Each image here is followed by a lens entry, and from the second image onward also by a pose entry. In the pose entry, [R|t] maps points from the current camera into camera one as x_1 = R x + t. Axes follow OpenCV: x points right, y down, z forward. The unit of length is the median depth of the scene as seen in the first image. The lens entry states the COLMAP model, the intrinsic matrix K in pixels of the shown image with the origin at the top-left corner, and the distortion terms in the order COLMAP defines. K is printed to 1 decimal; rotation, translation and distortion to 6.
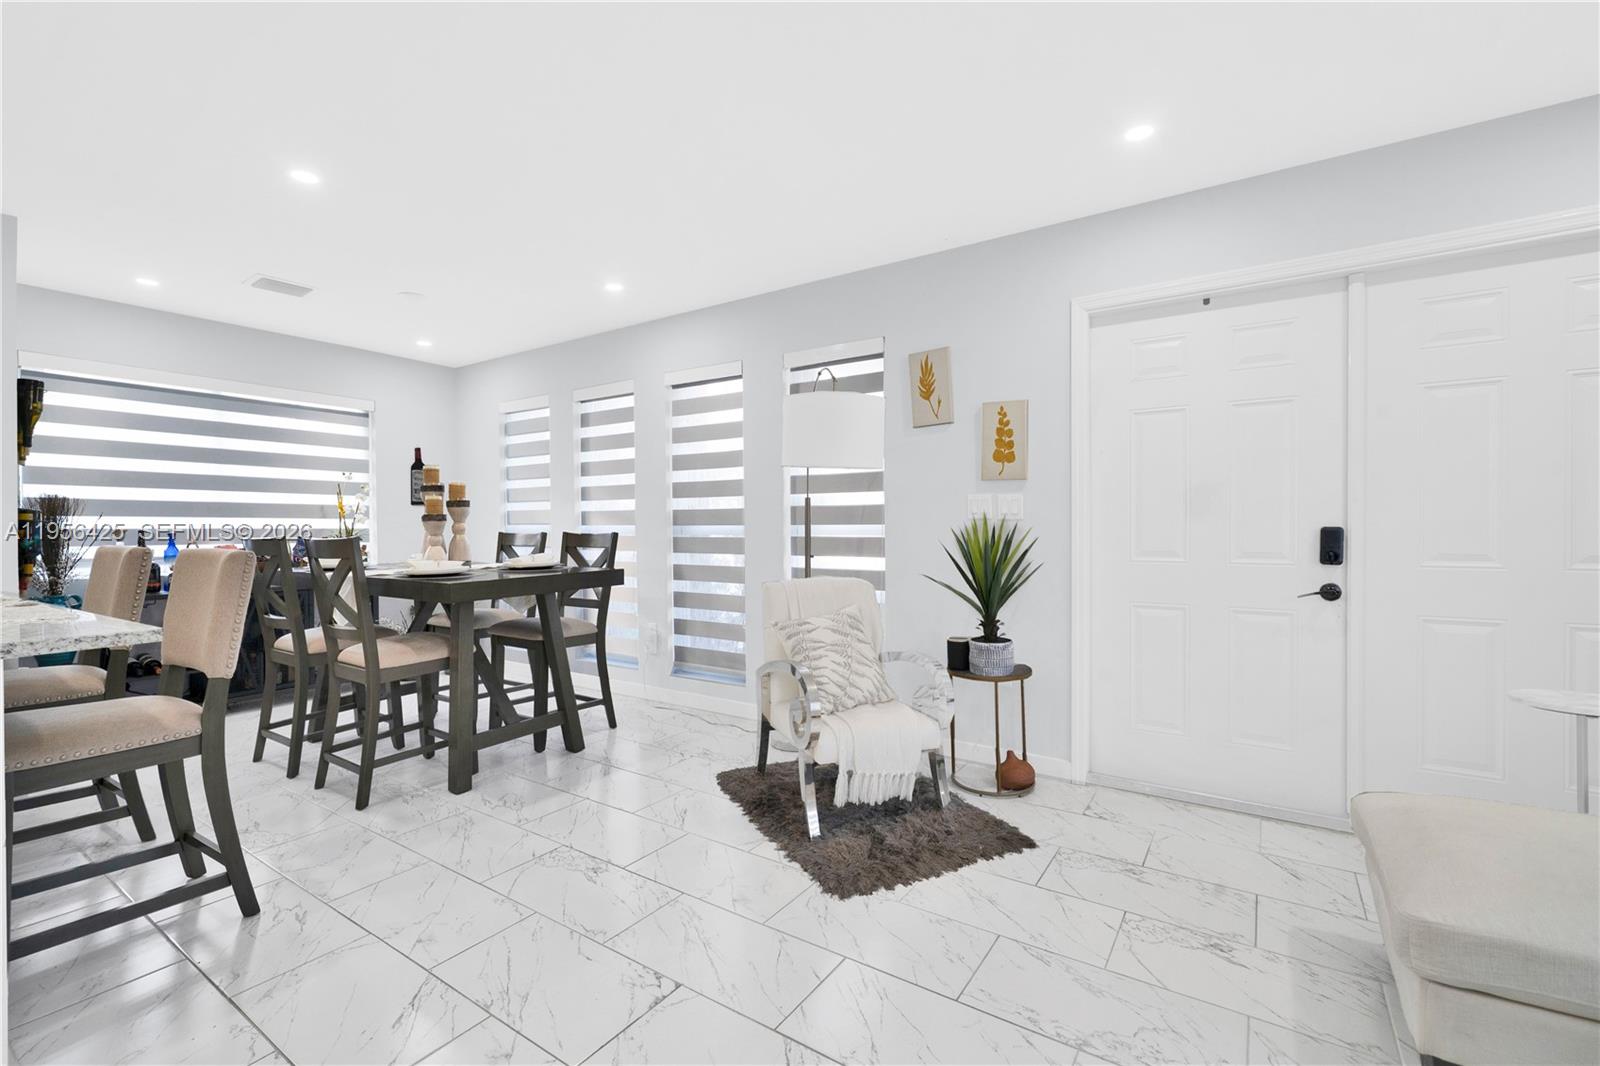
lens RADIAL K [[693.3, 0, 797.1], [0, 693.3, 534.1], [0, 0, 1]] dist [-0.002948, -0.000113]
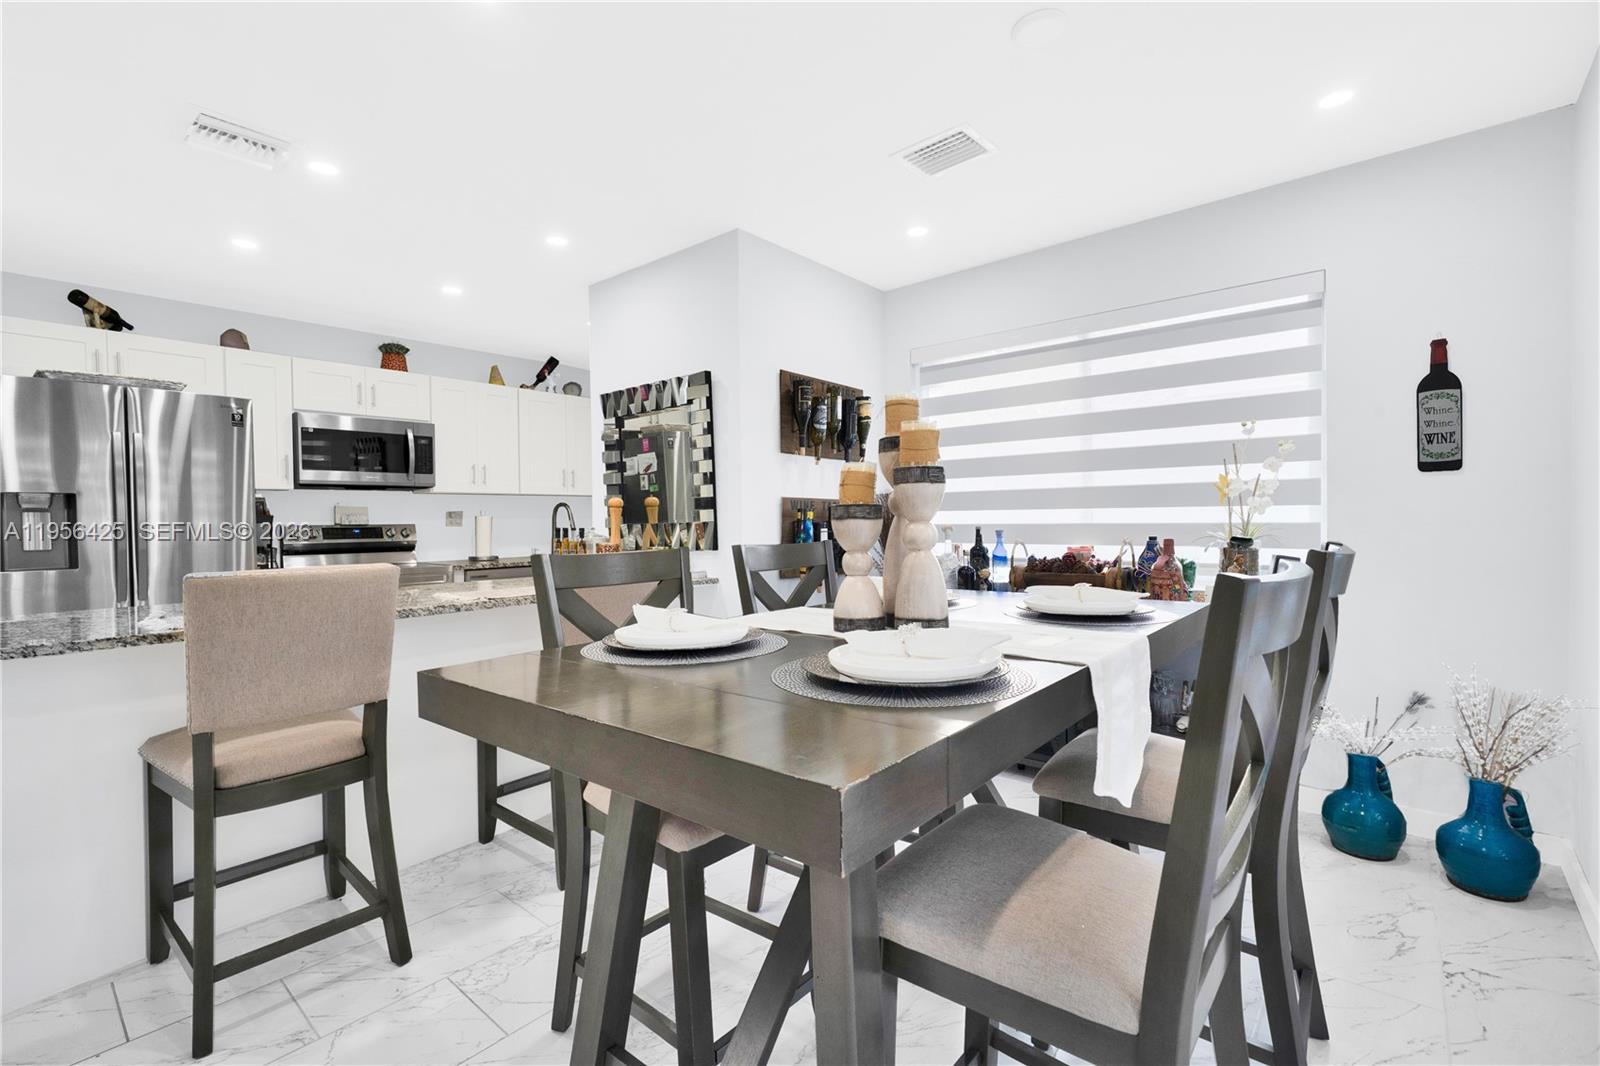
lens RADIAL K [[696.4, 0, 790.8], [0, 696.4, 524.1], [0, 0, 1]] dist [-0.001212, -0.000216]
pose [[-0.119543, 0.011100, -0.992767, -0.090381], [0.006220, 0.999926, 0.010431, -0.023464], [0.992810, -0.004928, -0.119603, 1.120454]]
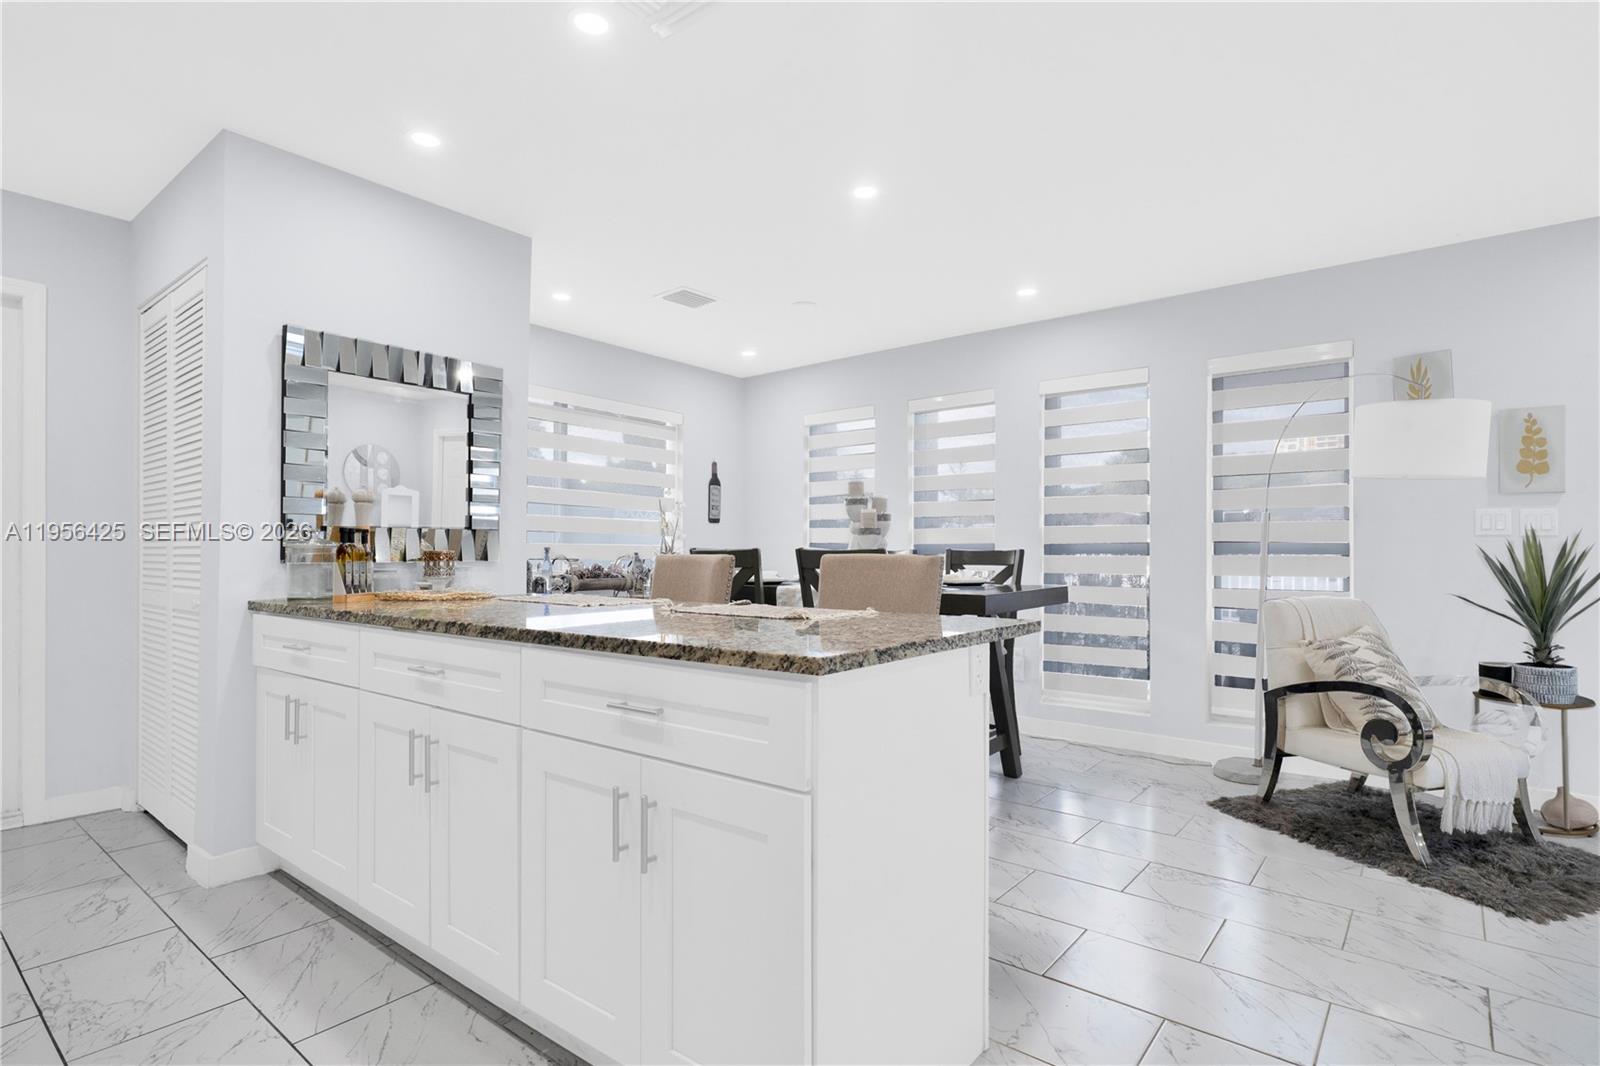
lens RADIAL K [[792.7, 0, 809.3], [0, 792.7, 548.7], [0, 0, 1]] dist [0.002556, 0.000618]
pose [[0.996556, 0.006721, -0.082652, -0.572806], [-0.008224, 0.999807, -0.017852, 0.023187], [0.082516, 0.018470, 0.996419, -0.130393]]
